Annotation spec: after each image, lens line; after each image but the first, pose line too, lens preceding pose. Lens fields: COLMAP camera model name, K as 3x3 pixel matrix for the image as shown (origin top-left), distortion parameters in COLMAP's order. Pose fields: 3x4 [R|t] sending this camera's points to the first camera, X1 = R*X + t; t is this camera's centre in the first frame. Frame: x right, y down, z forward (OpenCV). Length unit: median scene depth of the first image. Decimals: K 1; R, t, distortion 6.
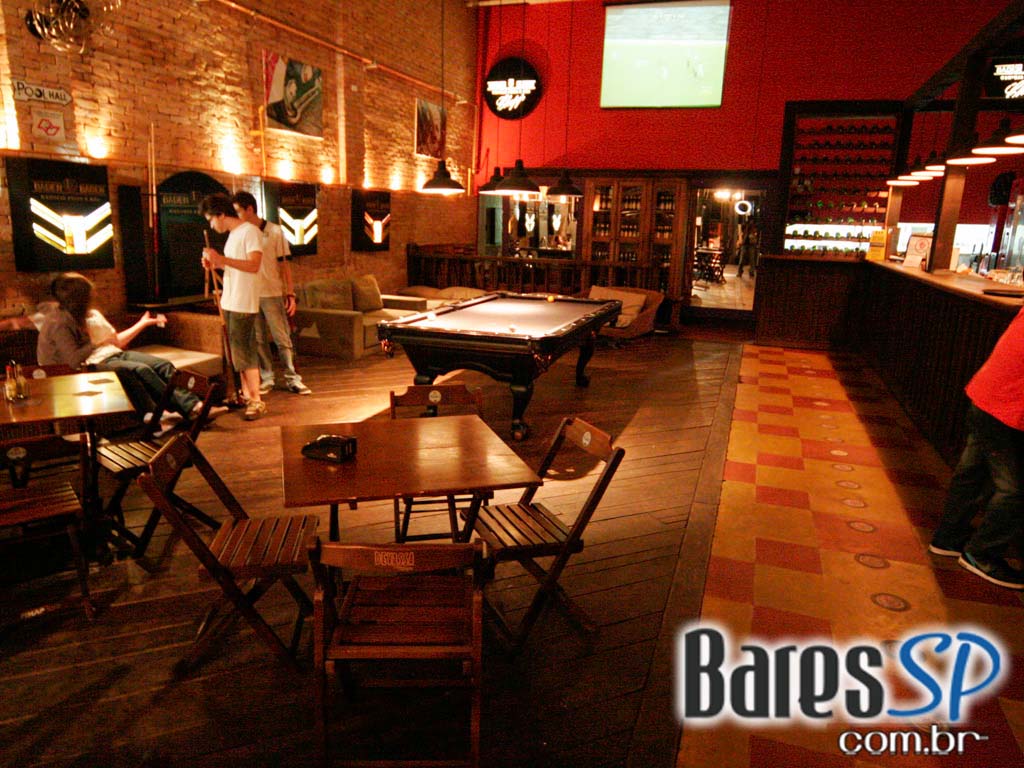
lens RADIAL K [[677.6, 0, 512.0], [0, 677.6, 384.0], [0, 0, 1]] dist [-0.068508, -0.000259]
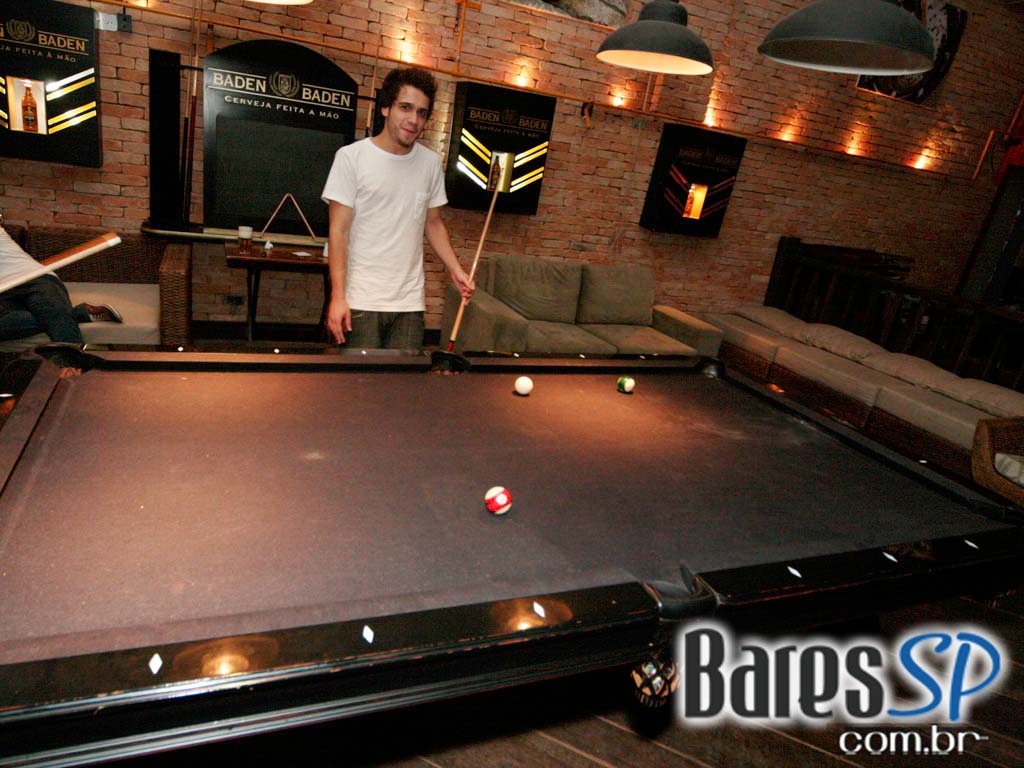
lens RADIAL K [[644.0, 0, 466.5], [0, 644.0, 387.2], [0, 0, 1]] dist [-0.016888, 0.000803]
pose [[0.642065, 0.325555, -0.694093, 0.225688], [-0.297122, 0.940269, 0.166171, -0.190370], [0.706732, 0.099538, 0.700444, 0.855271]]
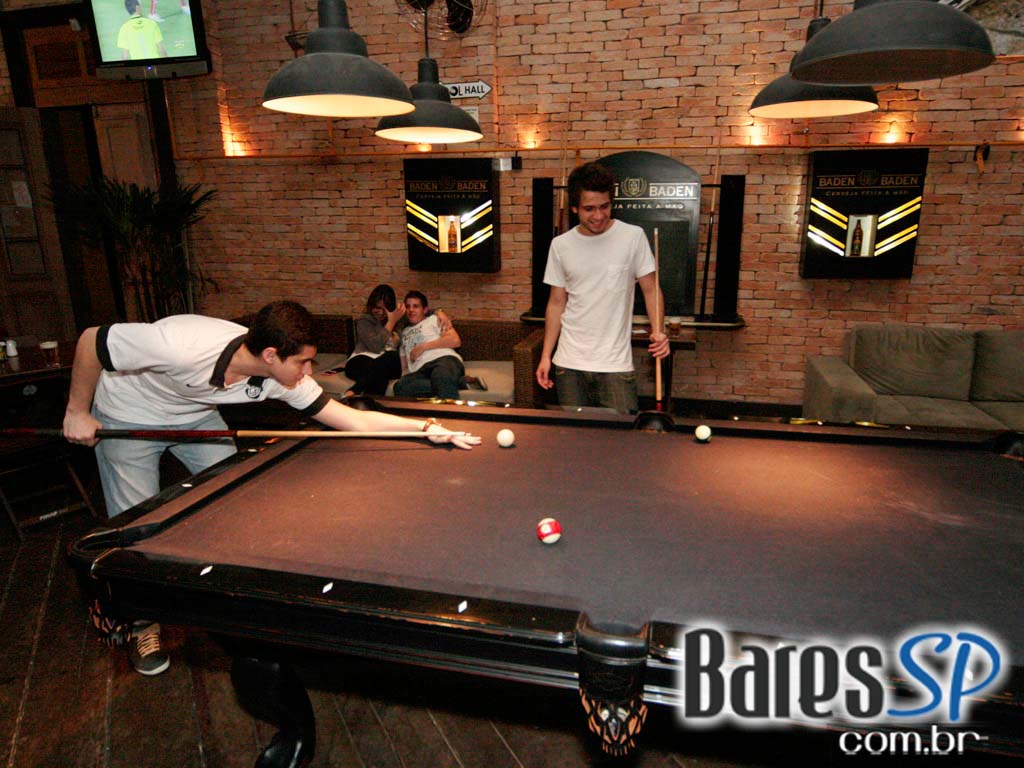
lens RADIAL K [[641.7, 0, 547.3], [0, 641.7, 387.6], [0, 0, 1]] dist [-0.020022, 0.002856]
pose [[0.113834, 0.232459, -0.965922, 0.335660], [-0.222929, 0.953426, 0.203180, -0.228756], [0.968166, 0.192203, 0.160354, 1.001513]]
